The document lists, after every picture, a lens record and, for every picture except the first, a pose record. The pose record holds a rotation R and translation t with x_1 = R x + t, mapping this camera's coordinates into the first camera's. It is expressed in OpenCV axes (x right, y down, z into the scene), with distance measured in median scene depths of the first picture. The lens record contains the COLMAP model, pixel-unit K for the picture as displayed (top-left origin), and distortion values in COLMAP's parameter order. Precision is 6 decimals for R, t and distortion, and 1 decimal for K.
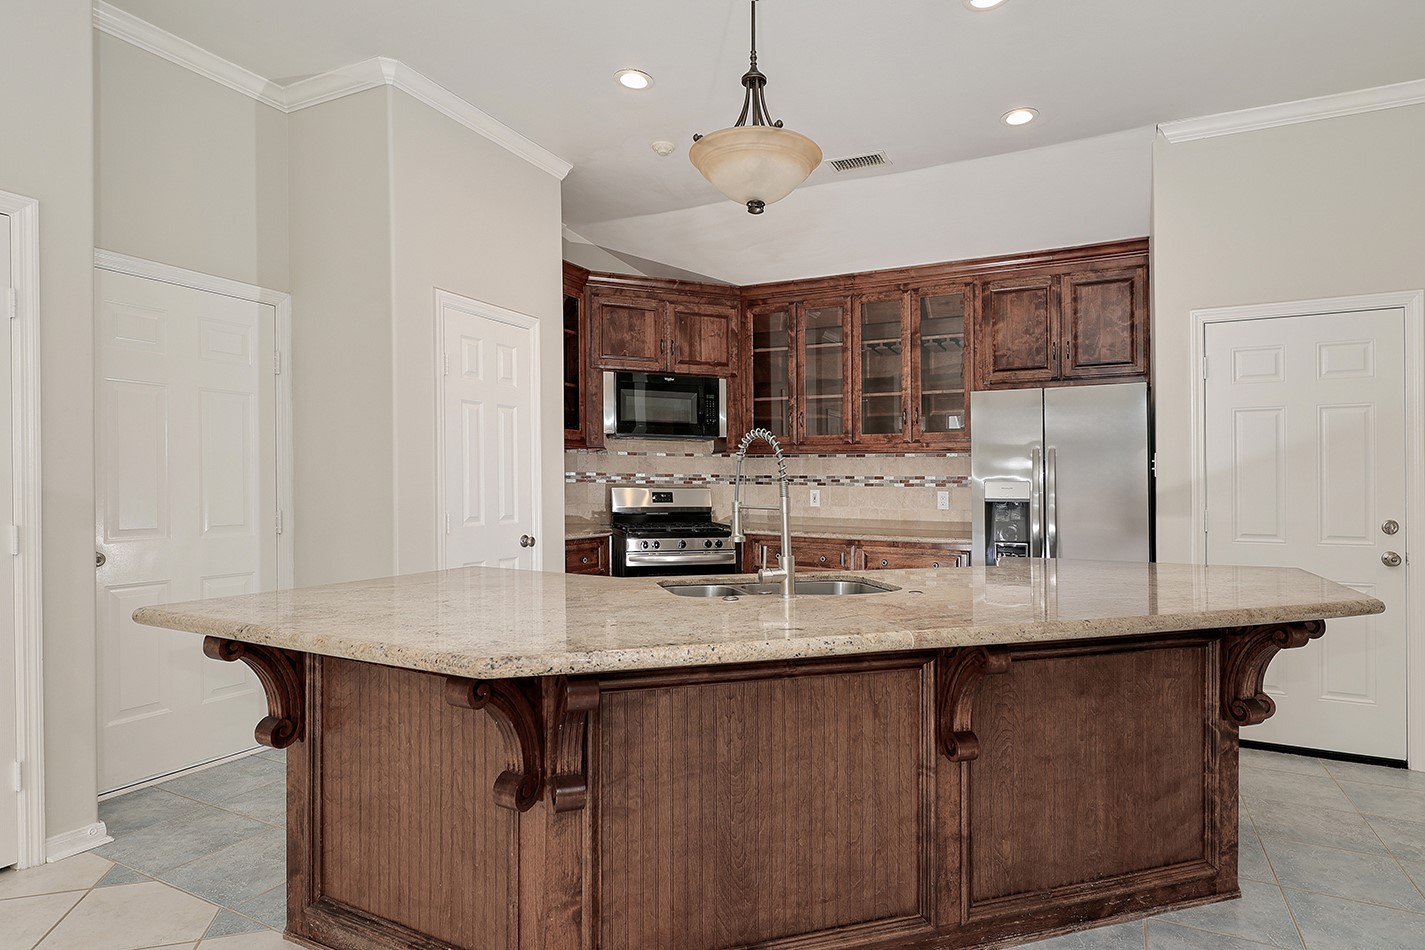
lens RADIAL K [[789.5, 0, 770.0], [0, 789.5, 462.0], [0, 0, 1]] dist [-0.019168, -0.000912]
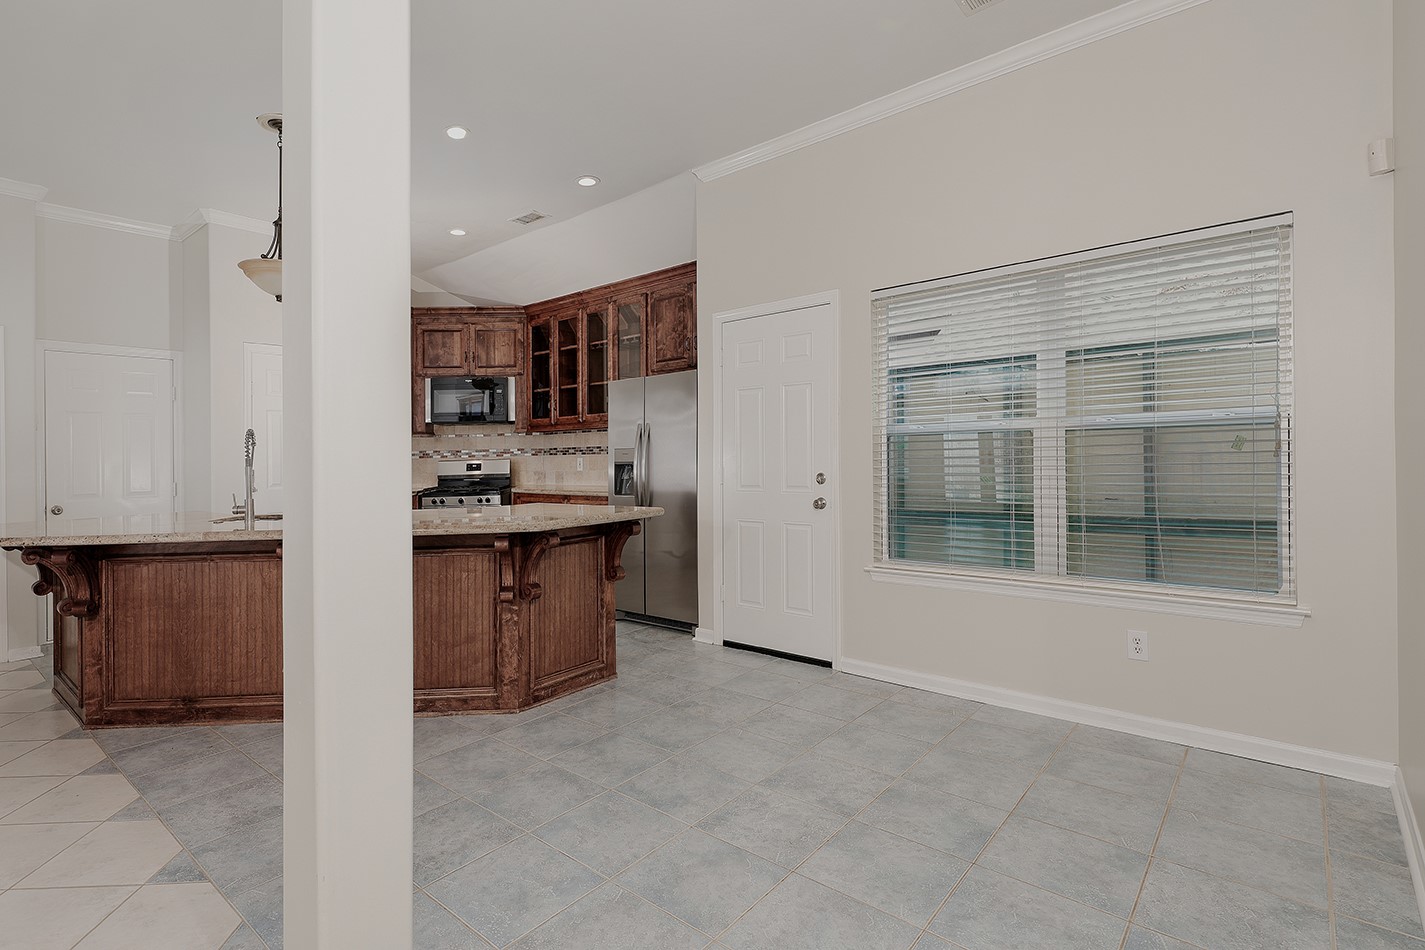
lens RADIAL K [[789.5, 0, 733.2], [0, 789.5, 427.7], [0, 0, 1]] dist [-0.019168, -0.000912]
pose [[0.958914, -0.041492, -0.280647, 0.789713], [0.040390, 0.999137, -0.009713, 0.009513], [0.280808, -0.002022, 0.959762, -0.203382]]
